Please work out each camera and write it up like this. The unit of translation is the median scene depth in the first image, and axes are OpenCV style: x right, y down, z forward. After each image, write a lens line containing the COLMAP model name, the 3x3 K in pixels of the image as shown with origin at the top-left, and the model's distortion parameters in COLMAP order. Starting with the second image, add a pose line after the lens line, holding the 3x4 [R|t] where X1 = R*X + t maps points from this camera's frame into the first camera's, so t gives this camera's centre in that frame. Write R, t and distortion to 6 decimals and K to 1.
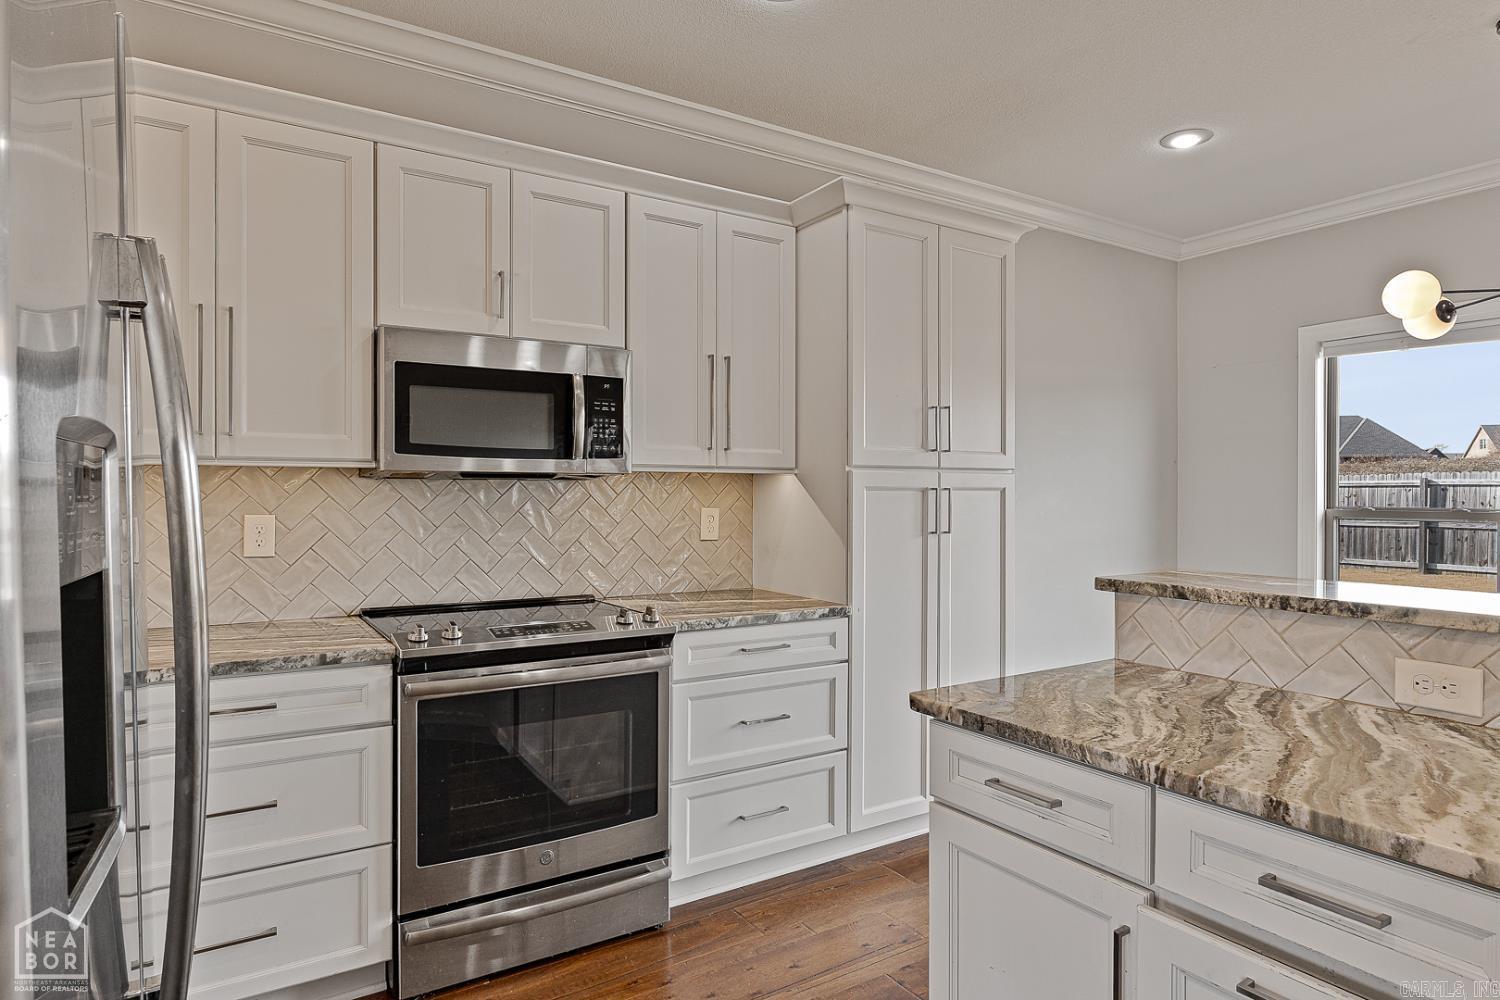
lens RADIAL K [[830.7, 0, 748.8], [0, 830.7, 500.5], [0, 0, 1]] dist [-0.003142, -0.004475]
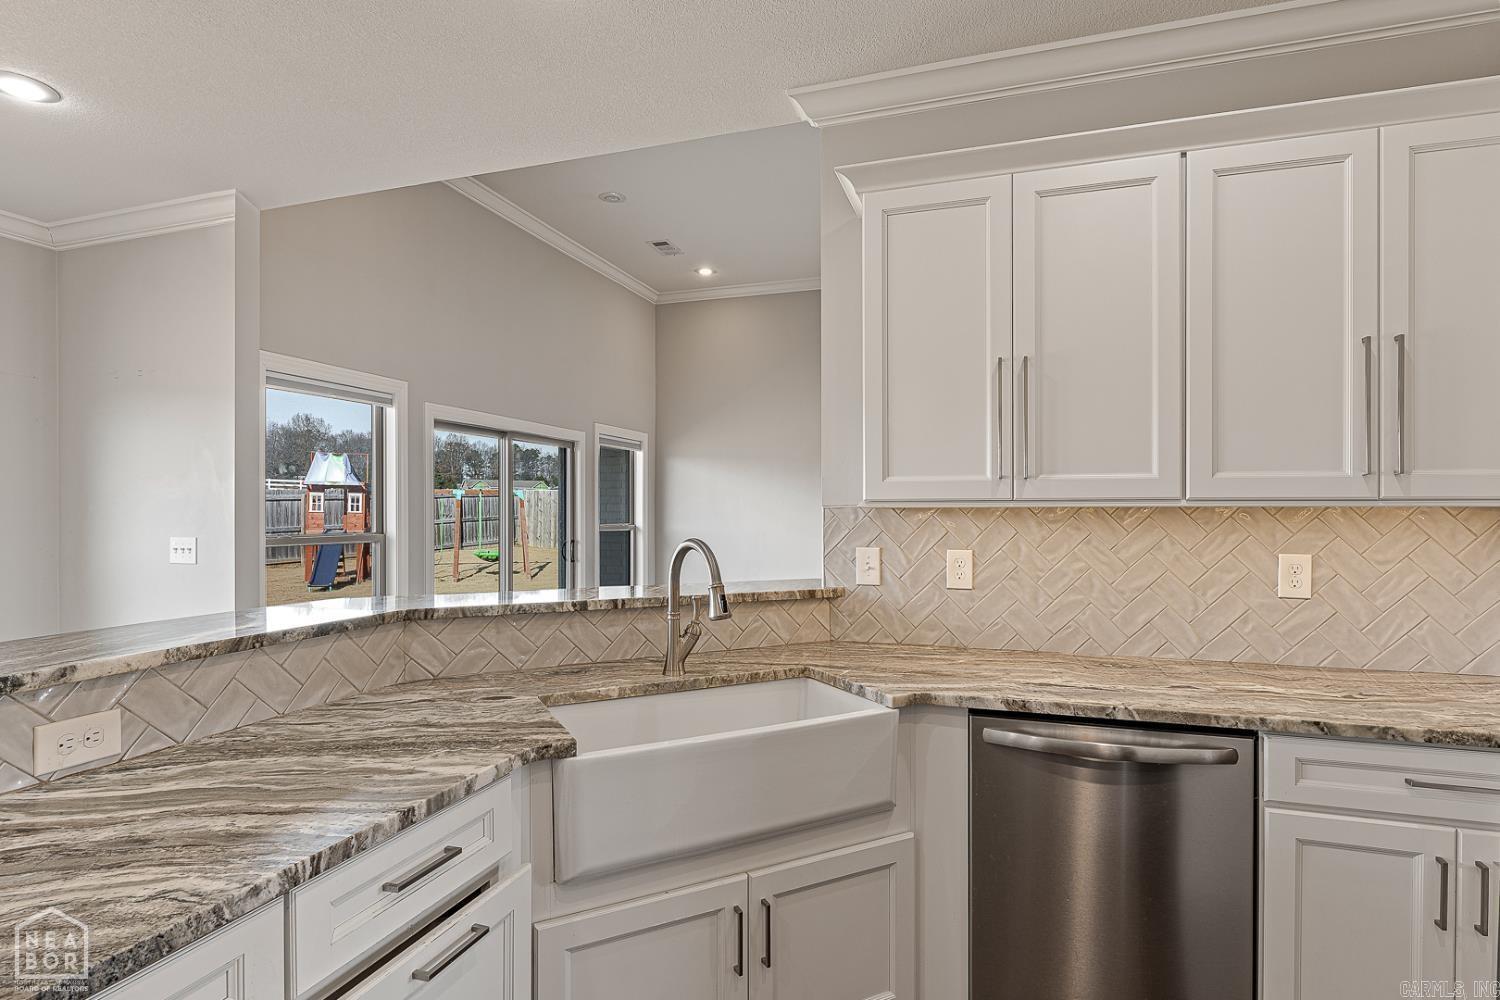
lens RADIAL K [[755.3, 0, 752.6], [0, 755.3, 501.6], [0, 0, 1]] dist [0.004404, 0.000661]
pose [[-0.627822, 0.011424, 0.778273, -0.202417], [0.007663, 0.999935, -0.008497, -0.024761], [-0.778319, 0.000629, -0.627868, 0.509611]]
